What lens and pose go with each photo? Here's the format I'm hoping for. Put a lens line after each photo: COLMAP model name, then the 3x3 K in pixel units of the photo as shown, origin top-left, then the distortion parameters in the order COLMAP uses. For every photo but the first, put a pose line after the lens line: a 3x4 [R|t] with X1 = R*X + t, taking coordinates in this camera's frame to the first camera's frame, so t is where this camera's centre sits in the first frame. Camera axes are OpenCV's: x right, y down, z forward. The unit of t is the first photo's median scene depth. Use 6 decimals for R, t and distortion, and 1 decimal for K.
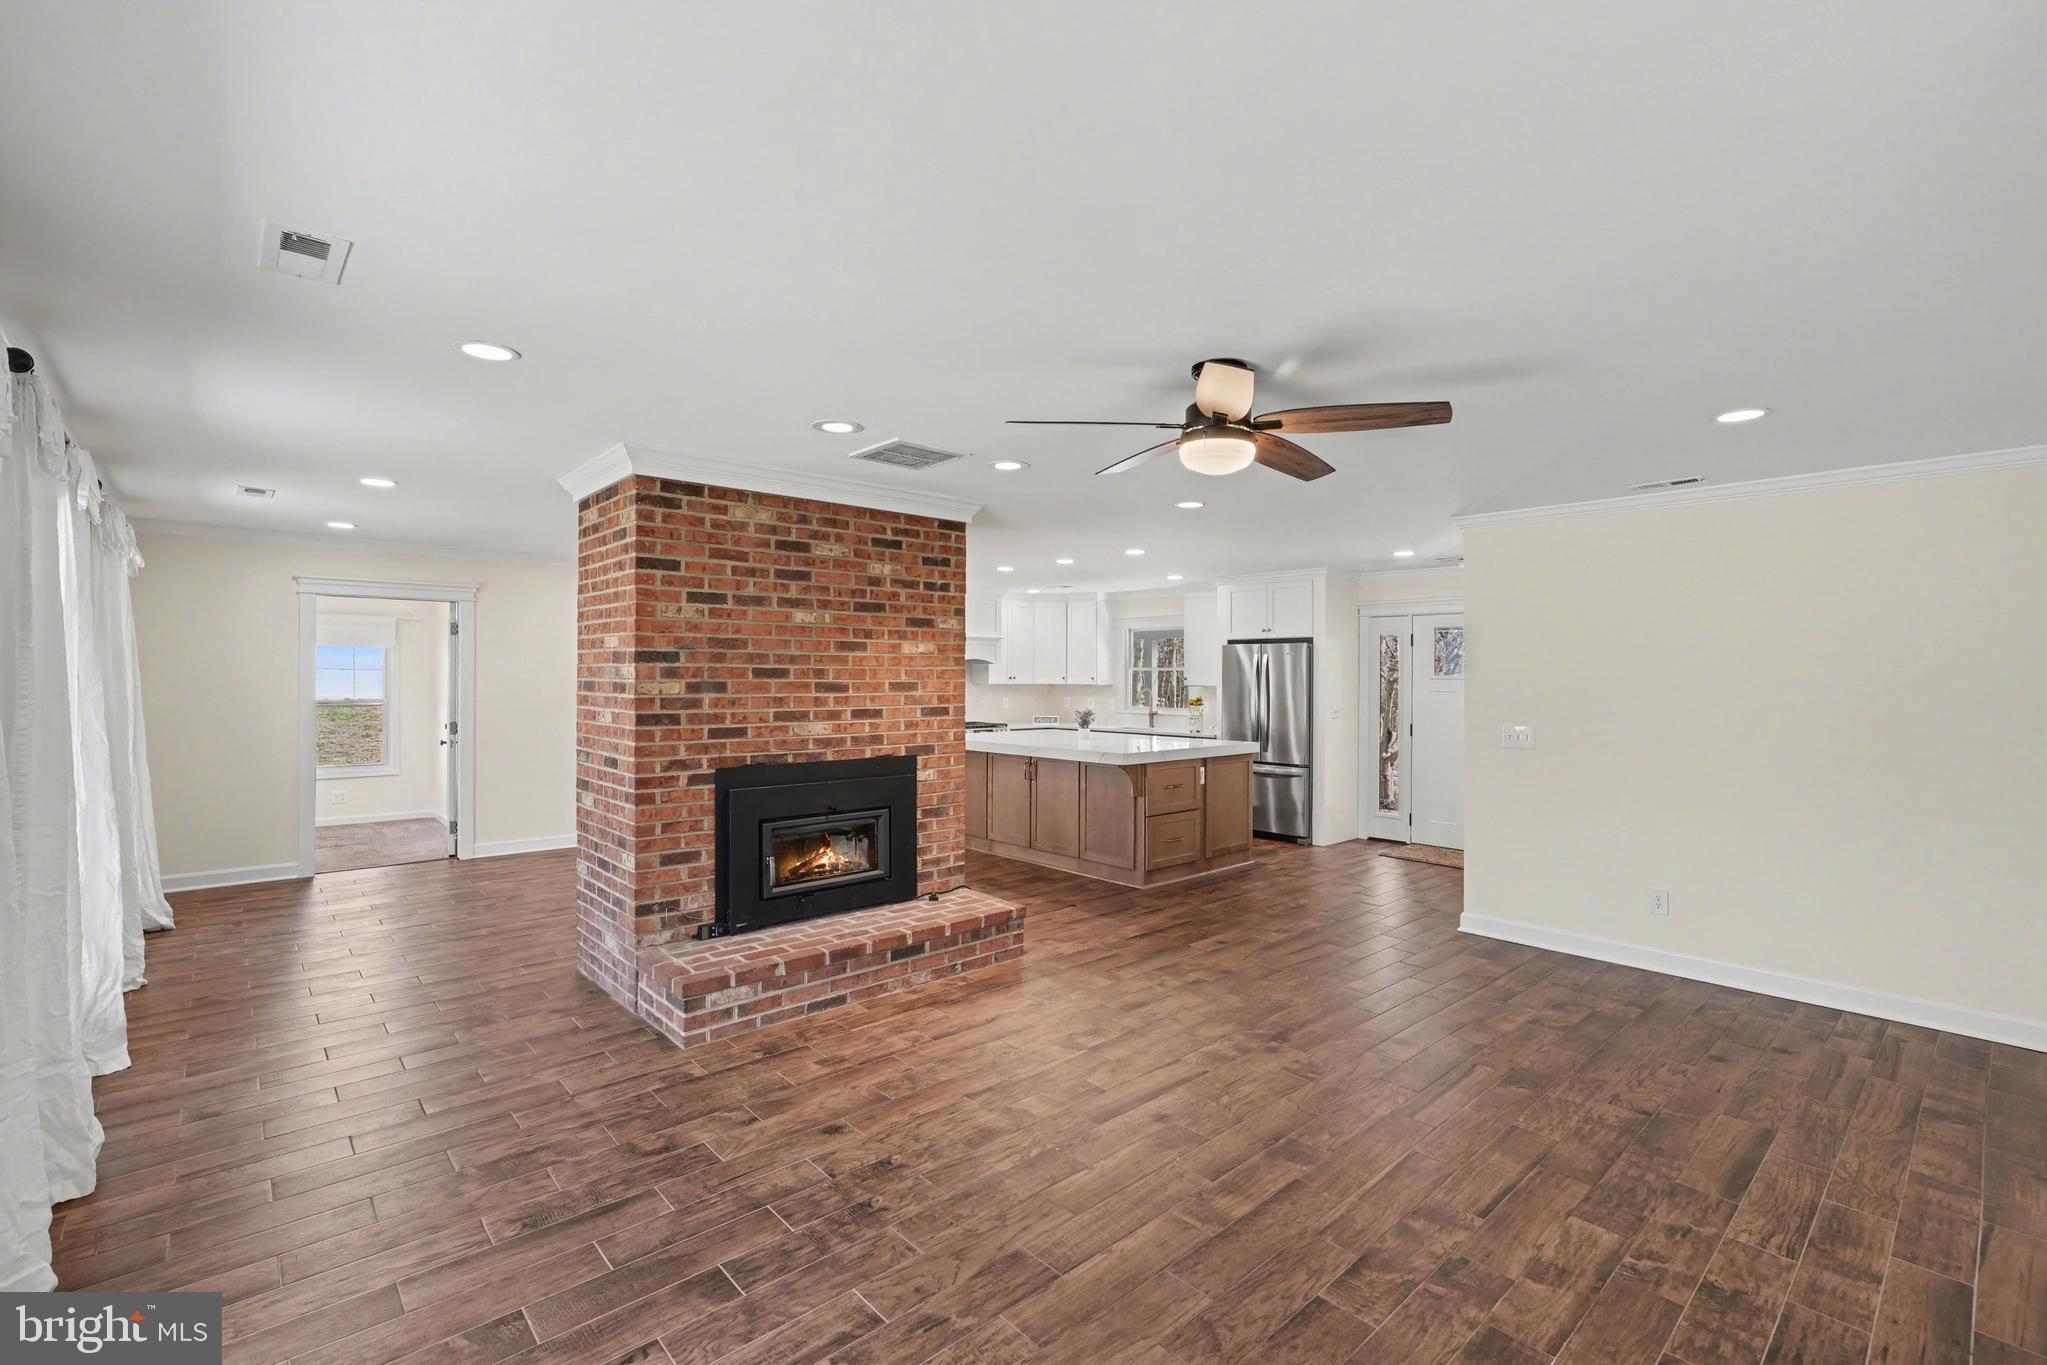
lens RADIAL K [[900.1, 0, 1034.1], [0, 900.1, 698.6], [0, 0, 1]] dist [-0.002236, 0.000604]
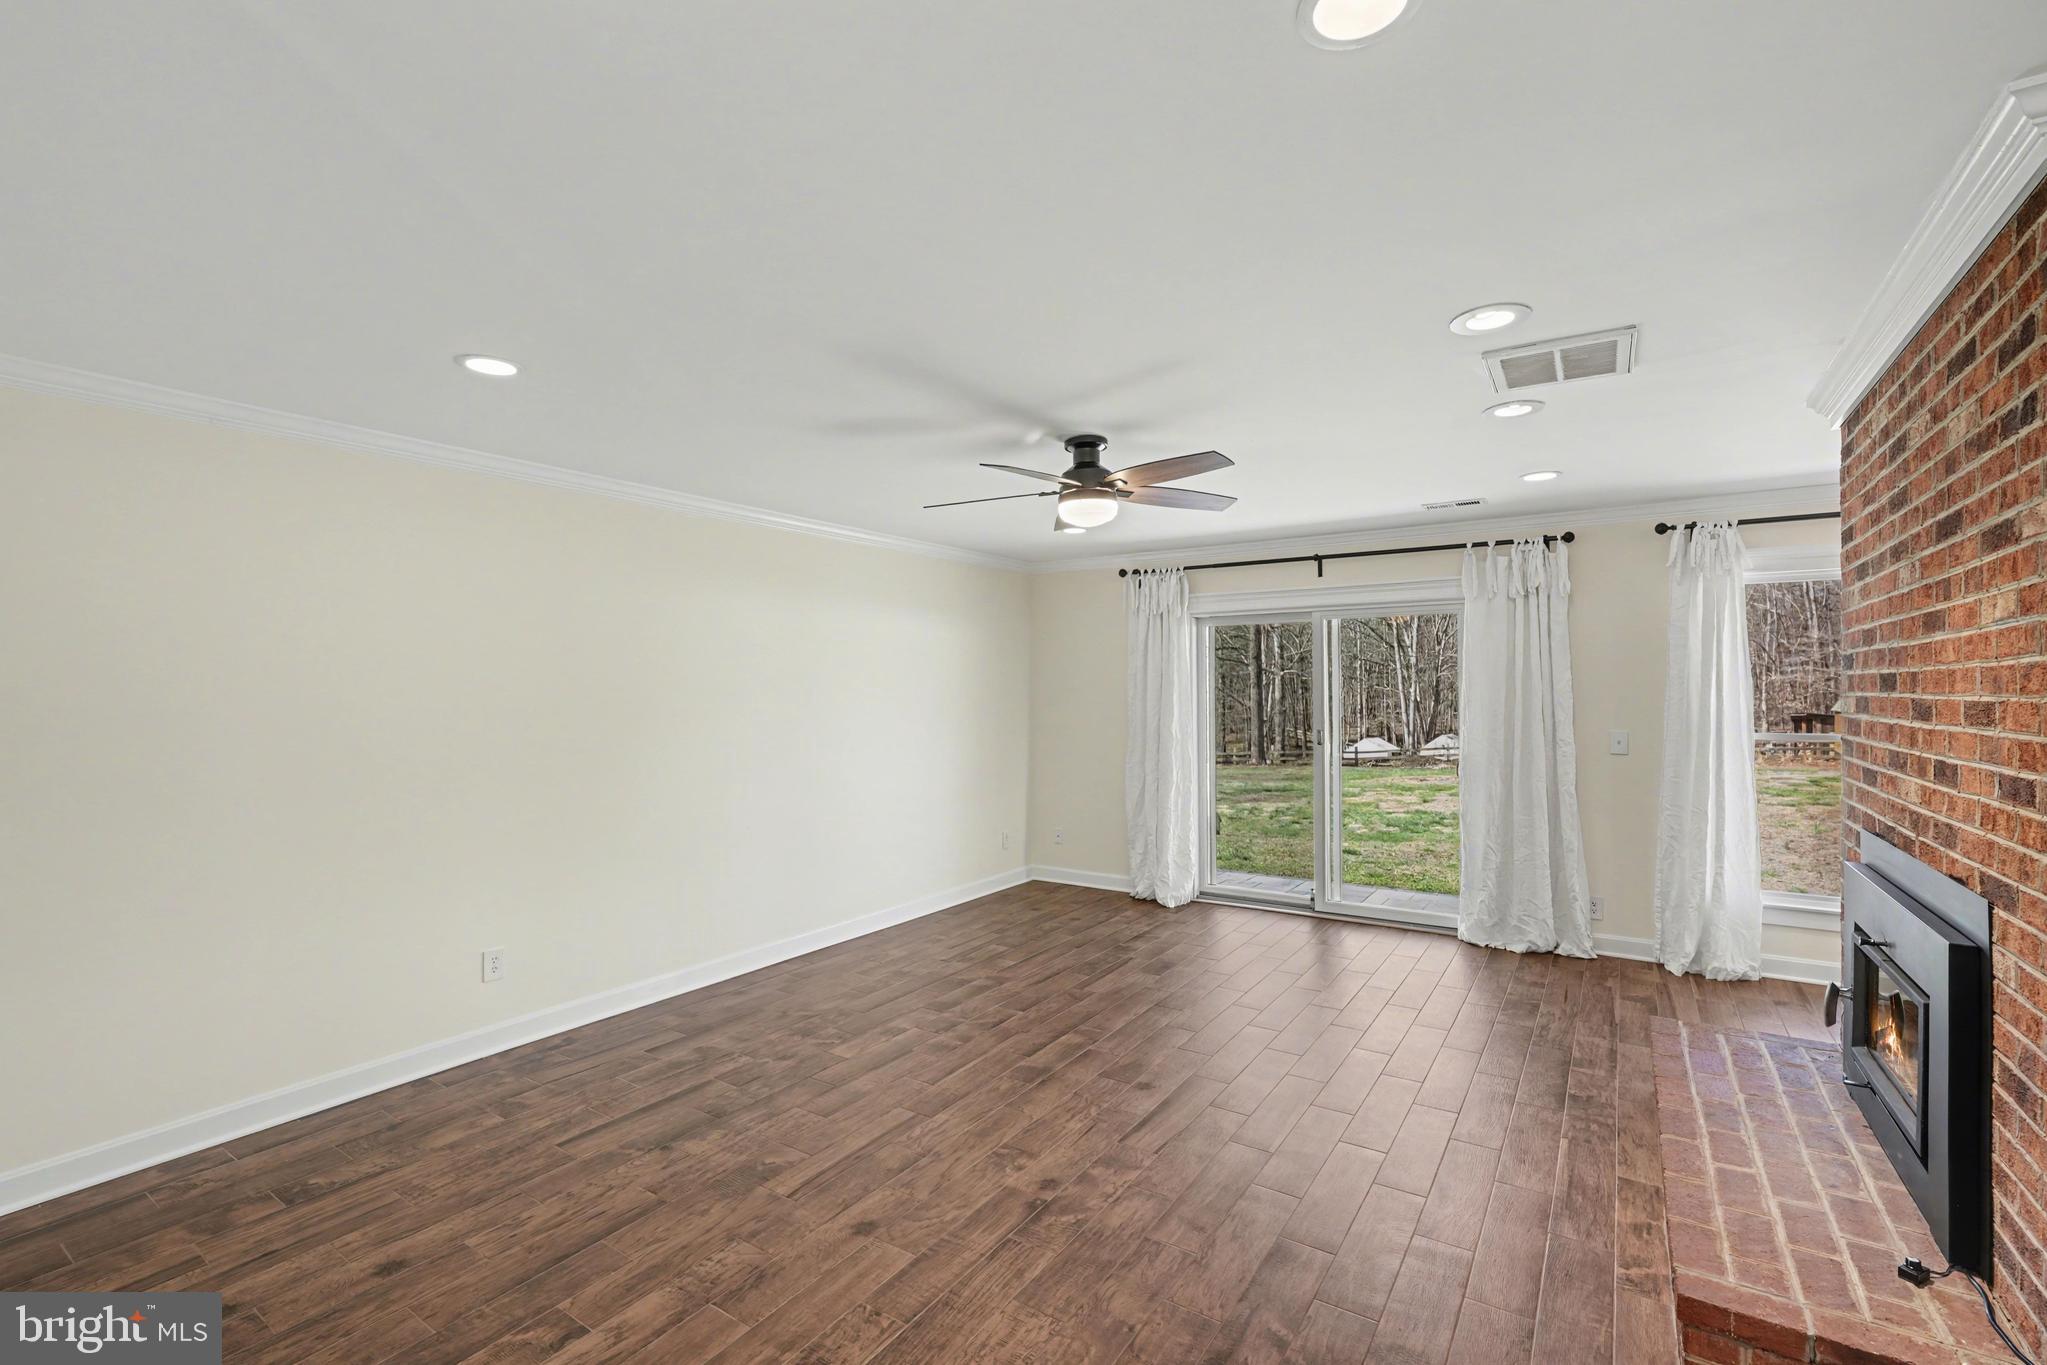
lens RADIAL K [[900.1, 0, 1024.0], [0, 900.1, 689.4], [0, 0, 1]] dist [-0.002236, 0.000604]
pose [[-0.971891, -0.005069, -0.235376, 0.543313], [-0.009914, 0.999763, 0.019403, -0.043964], [0.235222, 0.021191, -0.971711, 2.011238]]
